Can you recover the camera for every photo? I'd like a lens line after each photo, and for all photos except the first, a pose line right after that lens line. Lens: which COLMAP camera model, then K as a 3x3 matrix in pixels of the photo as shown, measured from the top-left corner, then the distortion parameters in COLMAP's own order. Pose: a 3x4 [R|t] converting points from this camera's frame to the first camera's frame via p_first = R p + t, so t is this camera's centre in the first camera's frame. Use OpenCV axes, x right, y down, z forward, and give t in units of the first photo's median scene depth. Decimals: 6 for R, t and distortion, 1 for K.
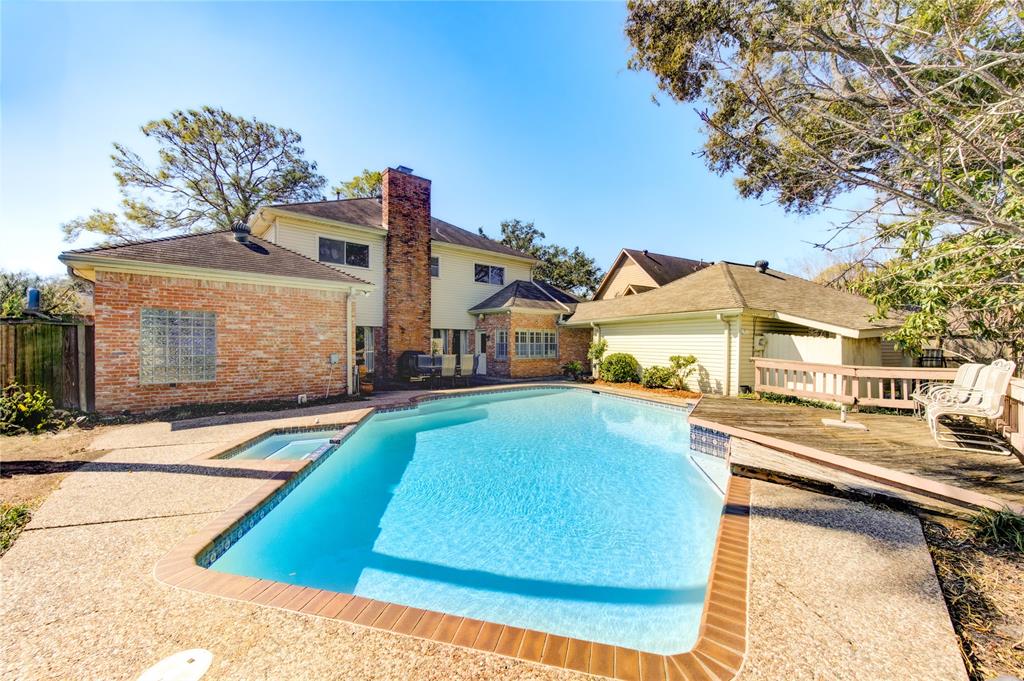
lens RADIAL K [[401.6, 0, 513.9], [0, 401.6, 343.2], [0, 0, 1]] dist [0.001391, -0.000193]
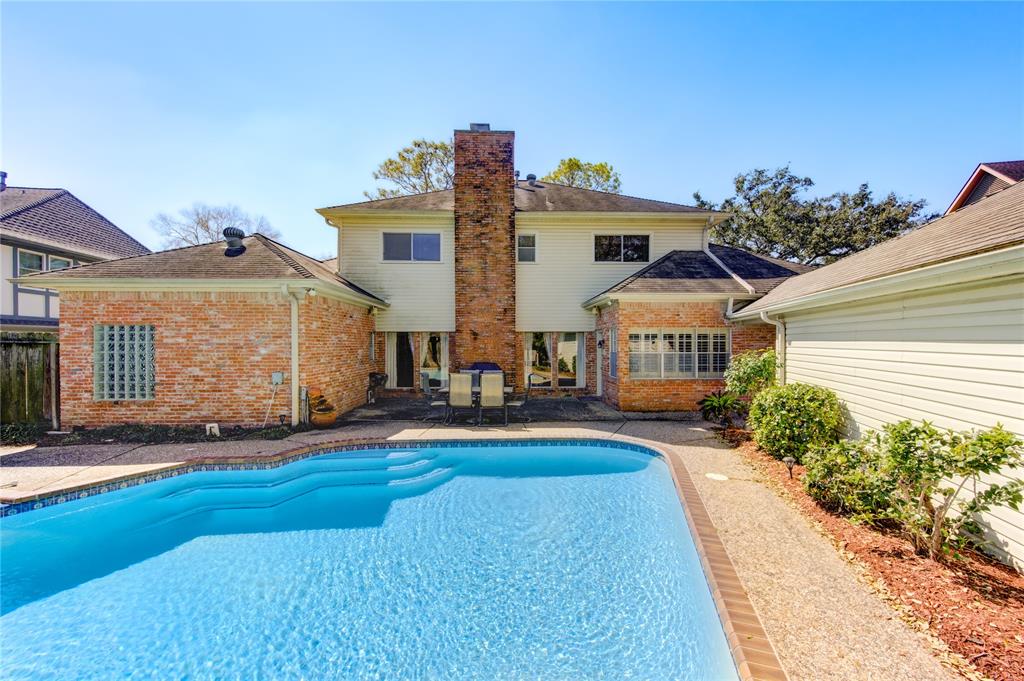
lens RADIAL K [[401.6, 0, 510.8], [0, 401.6, 342.3], [0, 0, 1]] dist [0.001391, -0.000193]
pose [[0.777706, -0.007204, -0.628587, 0.269831], [0.006712, 0.999972, -0.003156, -0.017341], [0.628593, -0.001764, 0.777733, 0.458114]]
